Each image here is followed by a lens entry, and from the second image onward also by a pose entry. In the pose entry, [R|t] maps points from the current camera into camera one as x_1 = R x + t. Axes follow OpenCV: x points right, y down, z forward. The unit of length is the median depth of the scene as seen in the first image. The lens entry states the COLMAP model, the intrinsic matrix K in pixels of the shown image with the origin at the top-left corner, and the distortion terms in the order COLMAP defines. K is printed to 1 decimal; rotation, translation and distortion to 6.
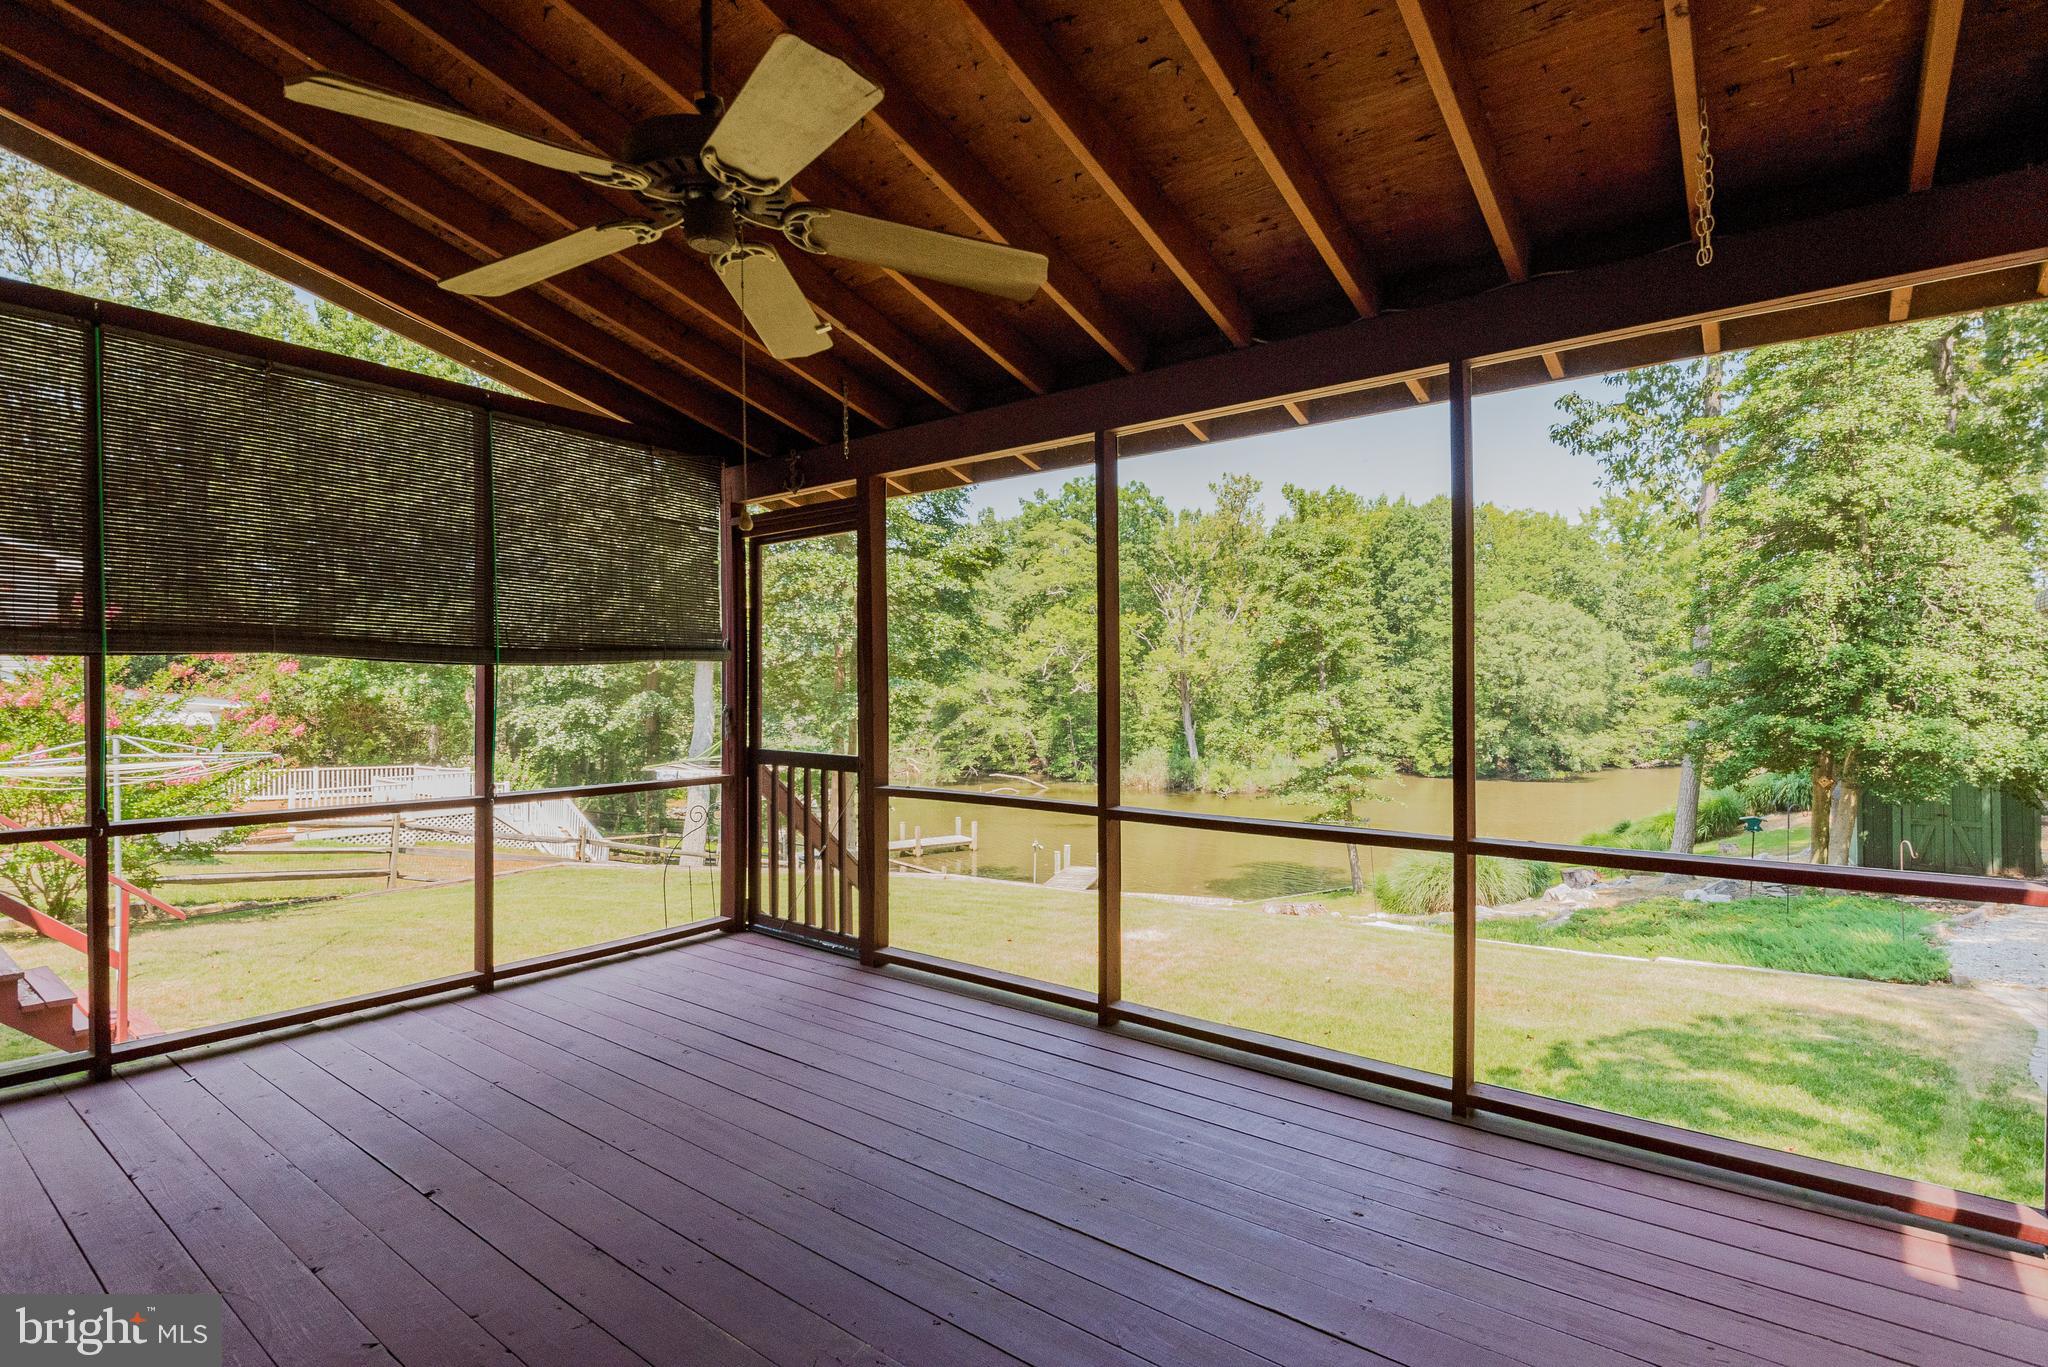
lens RADIAL K [[987.8, 0, 1014.0], [0, 987.8, 682.7], [0, 0, 1]] dist [0.006846, -0.000518]
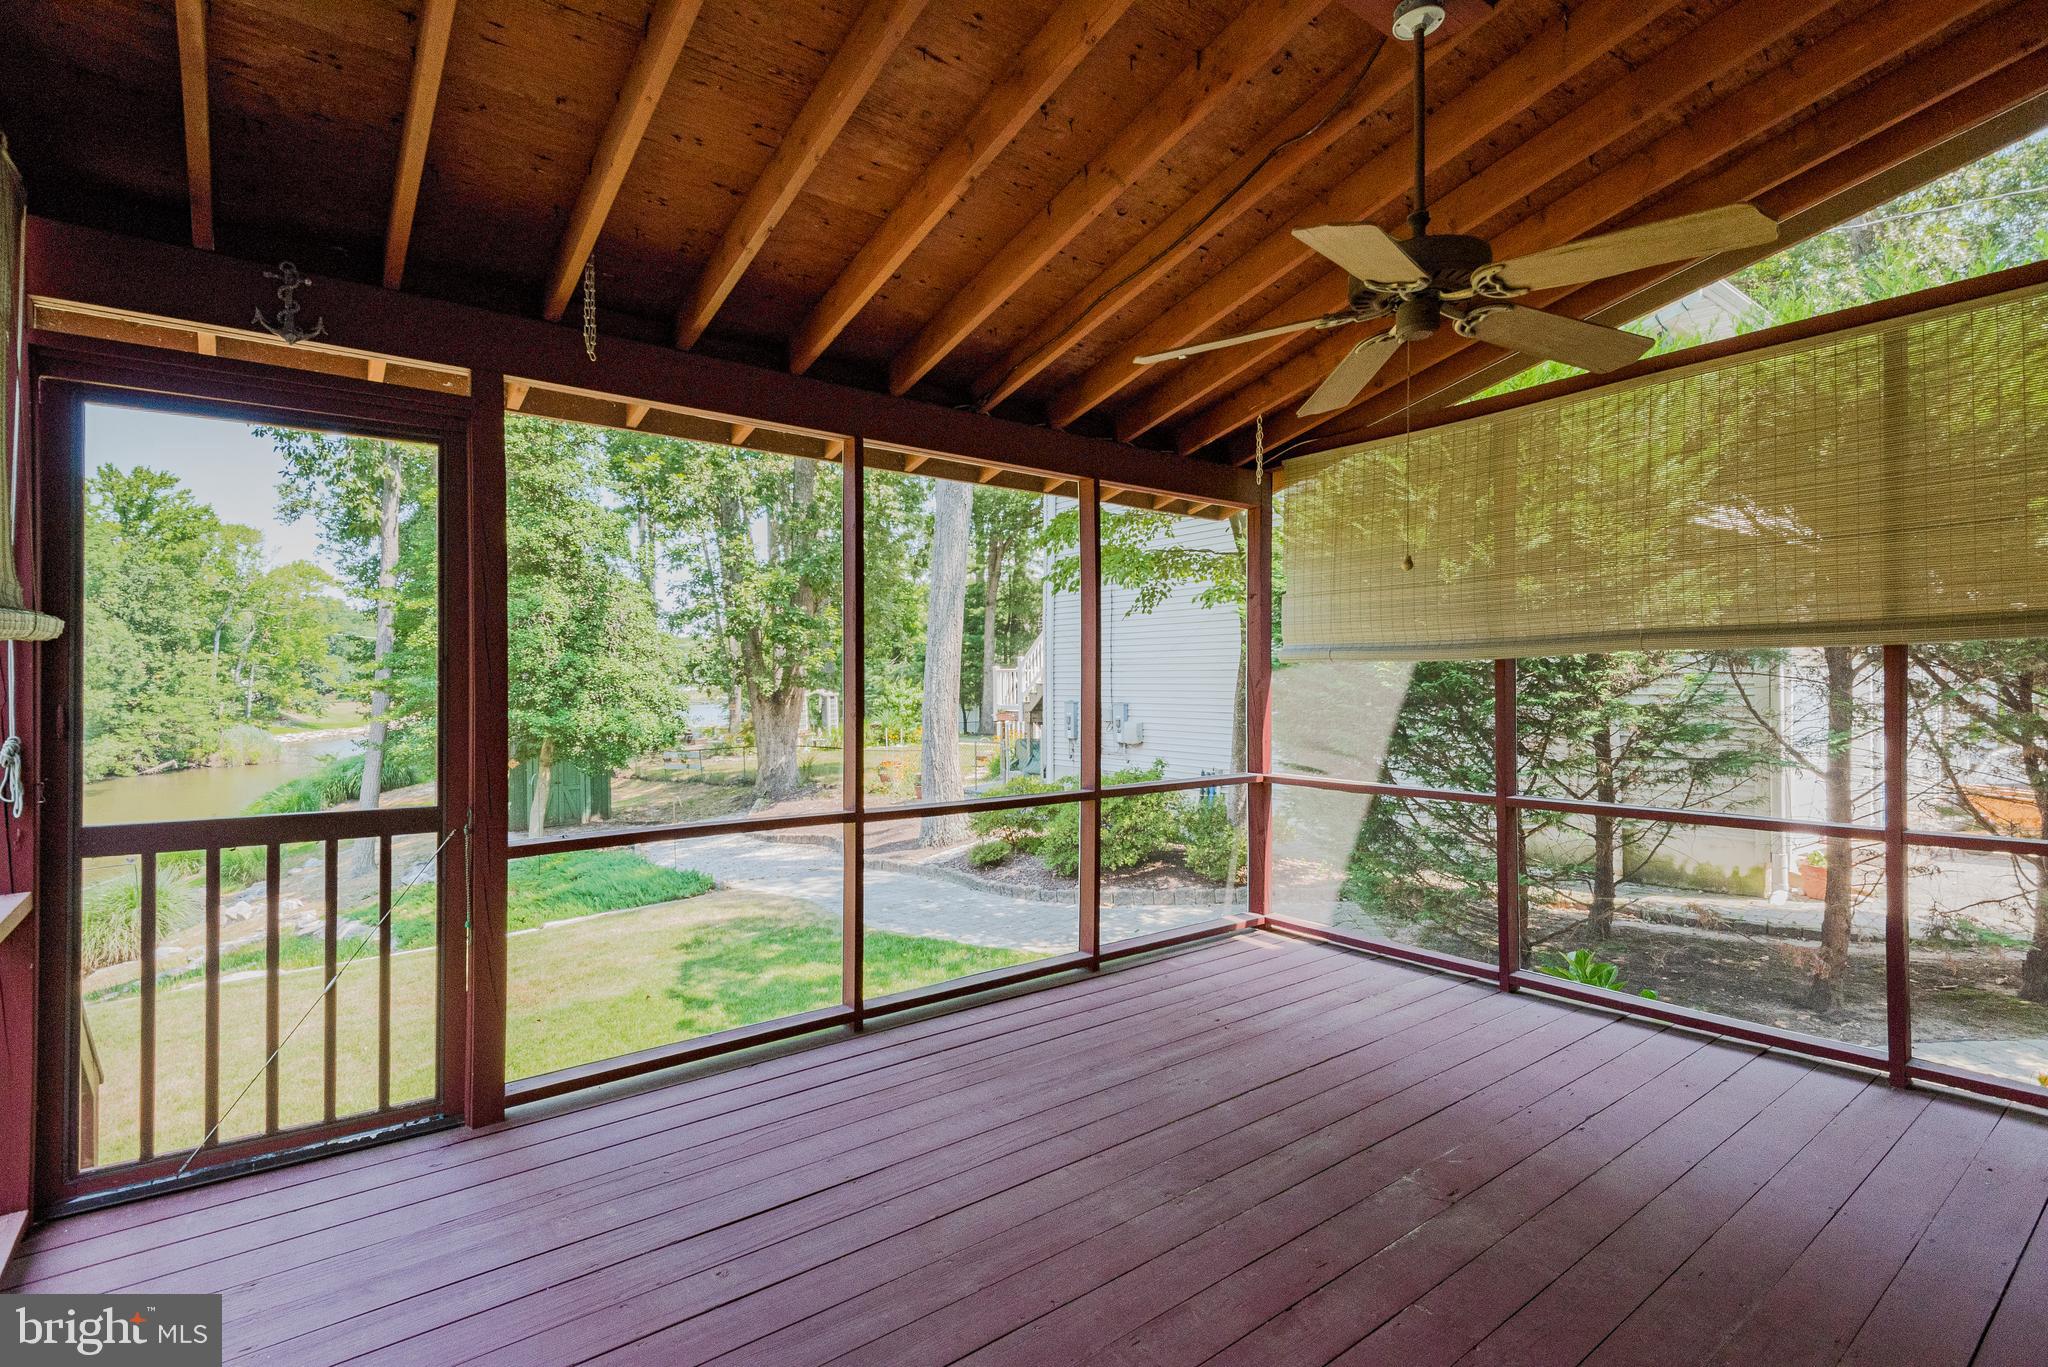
lens RADIAL K [[944.3, 0, 1006.4], [0, 944.3, 681.1], [0, 0, 1]] dist [0.012621, -0.000539]
pose [[0.252261, 0.003369, 0.967653, -0.442586], [-0.004193, 0.999988, -0.002388, -0.003509], [-0.967650, -0.003455, 0.252272, 0.339286]]
